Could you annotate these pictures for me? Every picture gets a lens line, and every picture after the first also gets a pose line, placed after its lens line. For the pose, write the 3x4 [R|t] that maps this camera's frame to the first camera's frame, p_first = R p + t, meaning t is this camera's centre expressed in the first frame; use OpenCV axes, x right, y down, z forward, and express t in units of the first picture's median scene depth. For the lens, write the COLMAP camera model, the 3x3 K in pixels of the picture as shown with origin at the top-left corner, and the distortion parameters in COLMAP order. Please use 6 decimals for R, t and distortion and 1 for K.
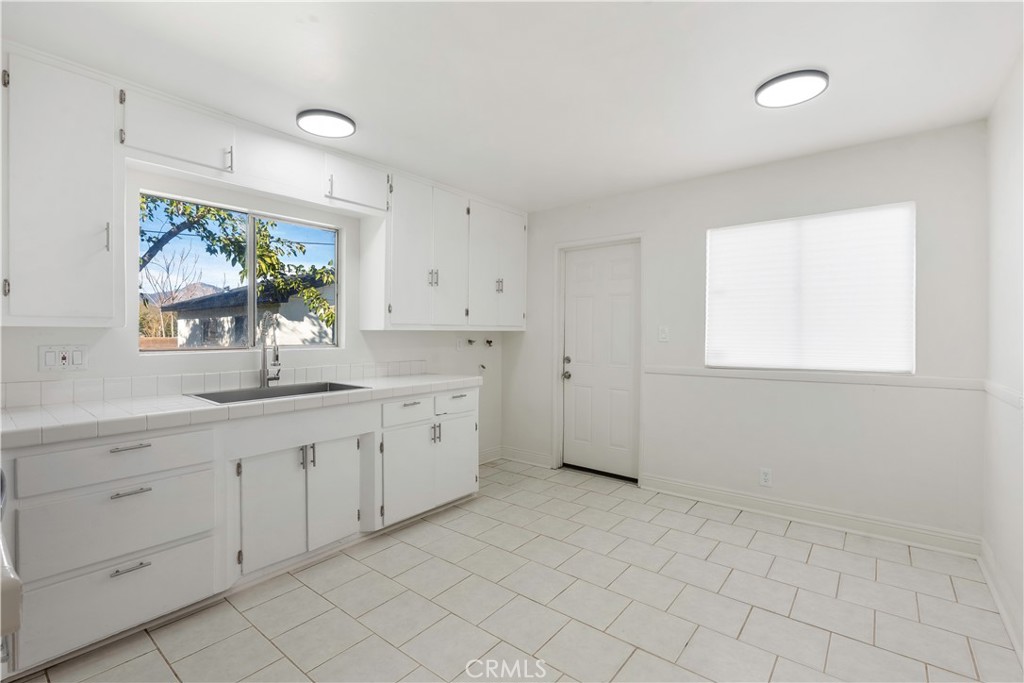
lens RADIAL K [[456.5, 0, 511.2], [0, 456.5, 336.6], [0, 0, 1]] dist [-0.013177, 0.002434]
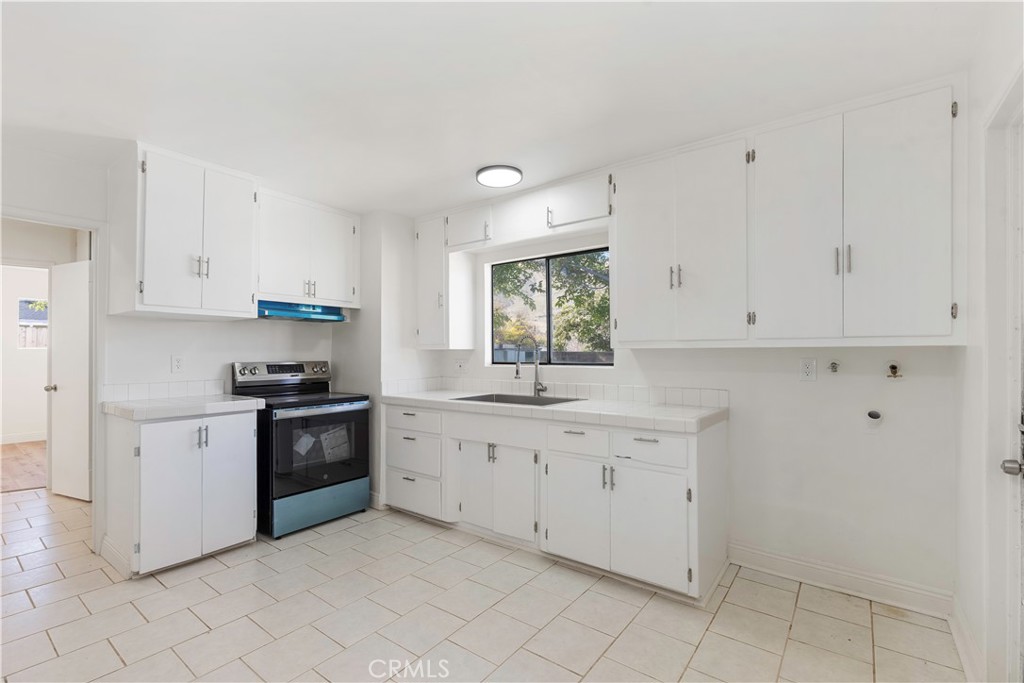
lens RADIAL K [[456.5, 0, 512.6], [0, 456.5, 346.5], [0, 0, 1]] dist [-0.013177, 0.002434]
pose [[0.035912, -0.013813, -0.999260, 0.555715], [-0.003760, 0.999896, -0.013957, -0.005079], [0.999348, 0.004258, 0.035856, 0.707599]]
